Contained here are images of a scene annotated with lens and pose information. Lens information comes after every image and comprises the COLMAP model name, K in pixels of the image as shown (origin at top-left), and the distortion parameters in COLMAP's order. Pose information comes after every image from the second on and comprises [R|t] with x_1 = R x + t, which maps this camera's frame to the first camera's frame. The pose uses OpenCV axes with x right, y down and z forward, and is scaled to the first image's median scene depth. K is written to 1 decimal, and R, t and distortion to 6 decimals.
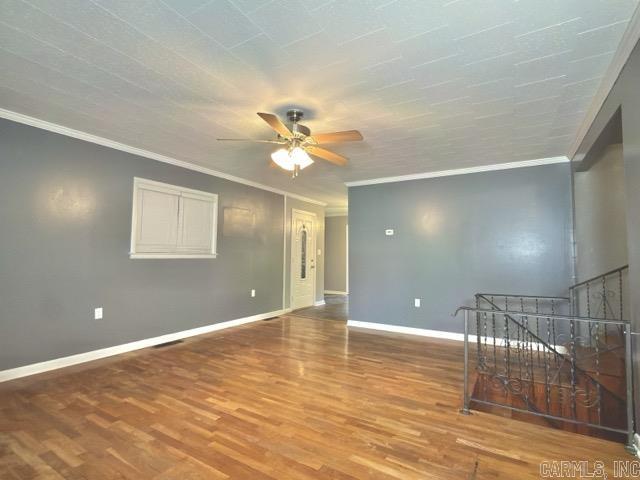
lens RADIAL K [[321.1, 0, 320.0], [0, 321.1, 240.0], [0, 0, 1]] dist [0.000772, -0.000836]
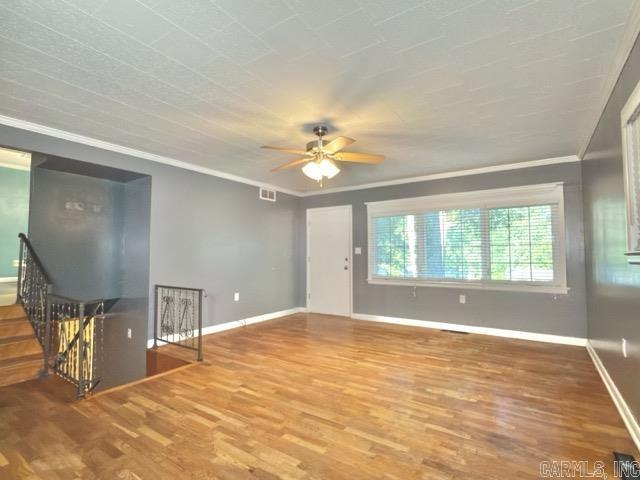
lens RADIAL K [[321.1, 0, 320.0], [0, 321.1, 240.0], [0, 0, 1]] dist [0.000772, -0.000836]
pose [[-0.998873, -0.008444, 0.046710, -0.132894], [-0.013068, 0.994943, -0.099590, 0.104923], [-0.045633, -0.100088, -0.993932, 2.080002]]
